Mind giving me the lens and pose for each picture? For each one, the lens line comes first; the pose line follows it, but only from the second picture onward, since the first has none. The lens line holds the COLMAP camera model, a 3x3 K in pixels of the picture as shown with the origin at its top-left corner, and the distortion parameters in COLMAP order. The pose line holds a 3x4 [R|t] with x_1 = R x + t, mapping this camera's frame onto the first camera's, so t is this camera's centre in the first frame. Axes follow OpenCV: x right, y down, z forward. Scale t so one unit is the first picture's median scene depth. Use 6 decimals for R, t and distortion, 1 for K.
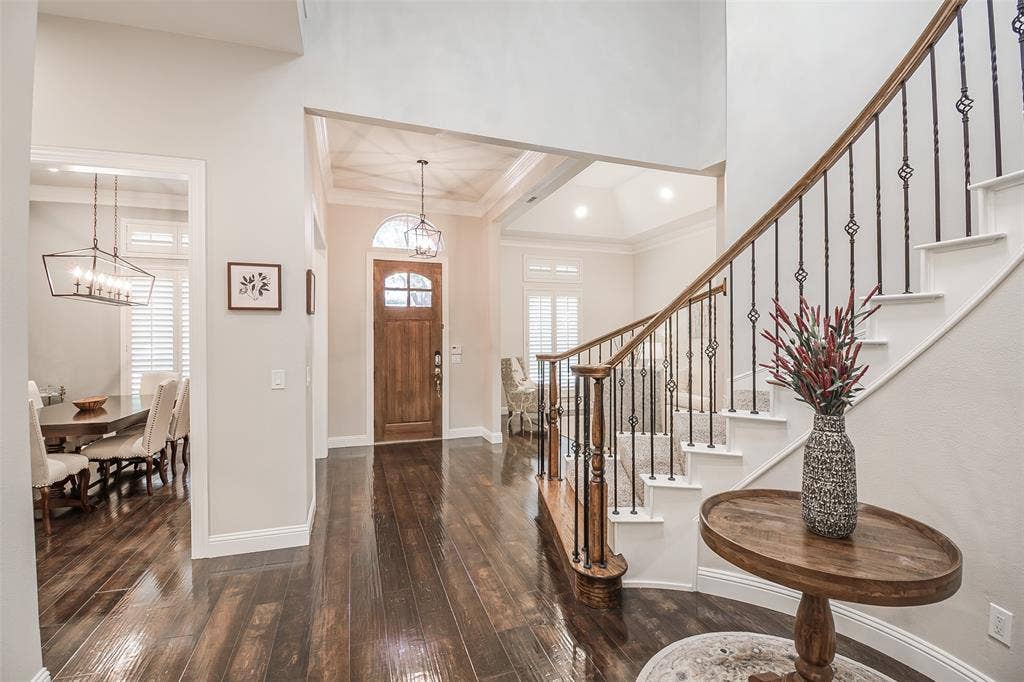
lens RADIAL K [[451.9, 0, 520.3], [0, 451.9, 337.0], [0, 0, 1]] dist [-0.012128, -0.005770]
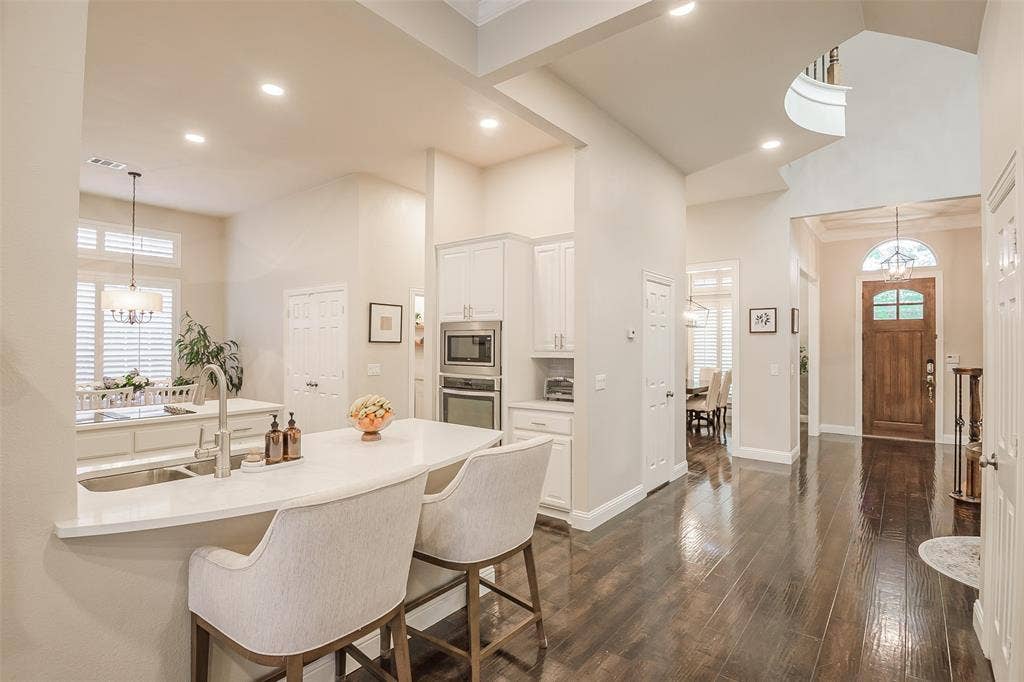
lens RADIAL K [[502.4, 0, 517.2], [0, 502.4, 342.0], [0, 0, 1]] dist [0.007683, -0.019443]
pose [[0.529683, 0.001425, -0.848194, 0.318547], [-0.003504, 0.999994, -0.000508, -0.007078], [0.848188, 0.003241, 0.529685, -0.484201]]
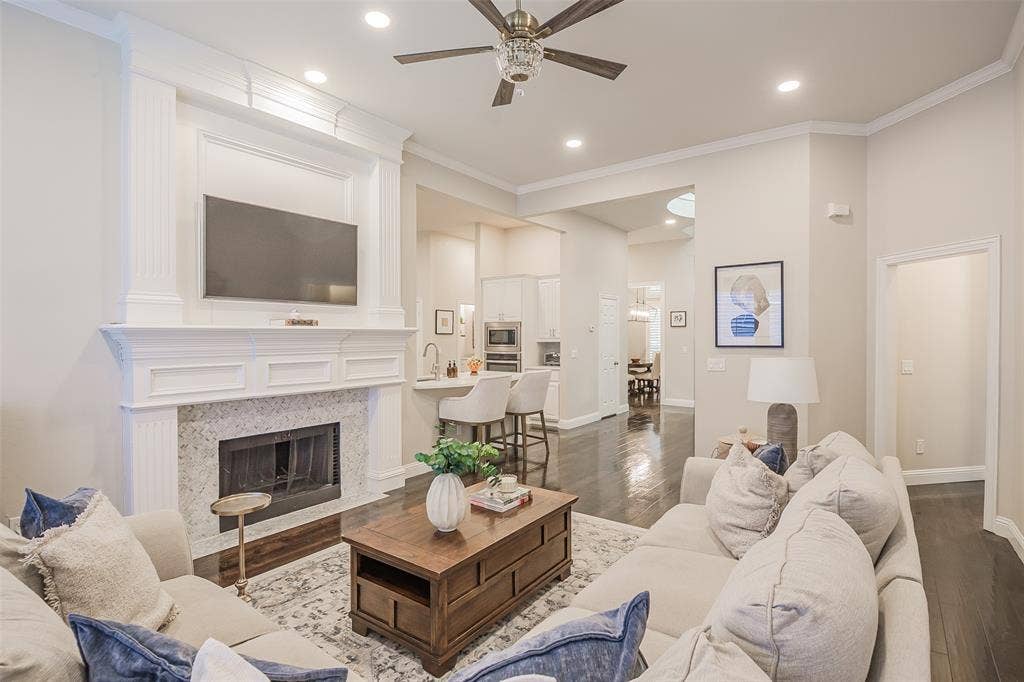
lens RADIAL K [[502.4, 0, 515.7], [0, 502.4, 343.0], [0, 0, 1]] dist [0.007683, -0.019443]
pose [[0.547979, 0.014751, -0.836362, 0.792915], [0.001835, 0.999821, 0.018836, -0.006904], [0.836490, -0.011856, 0.547854, -0.856934]]
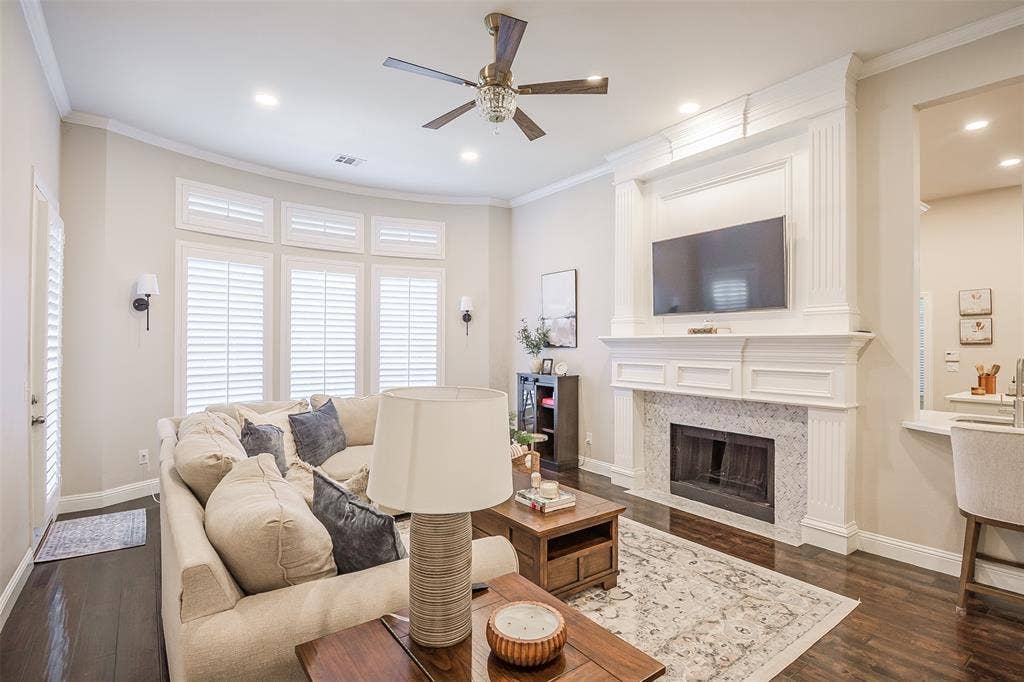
lens RADIAL K [[502.4, 0, 516.4], [0, 502.4, 340.6], [0, 0, 1]] dist [0.007683, -0.019443]
pose [[-0.959542, -0.001846, -0.281558, 0.555945], [0.000451, 0.999967, -0.008096, -0.002625], [0.281564, -0.007895, -0.959510, -0.146677]]
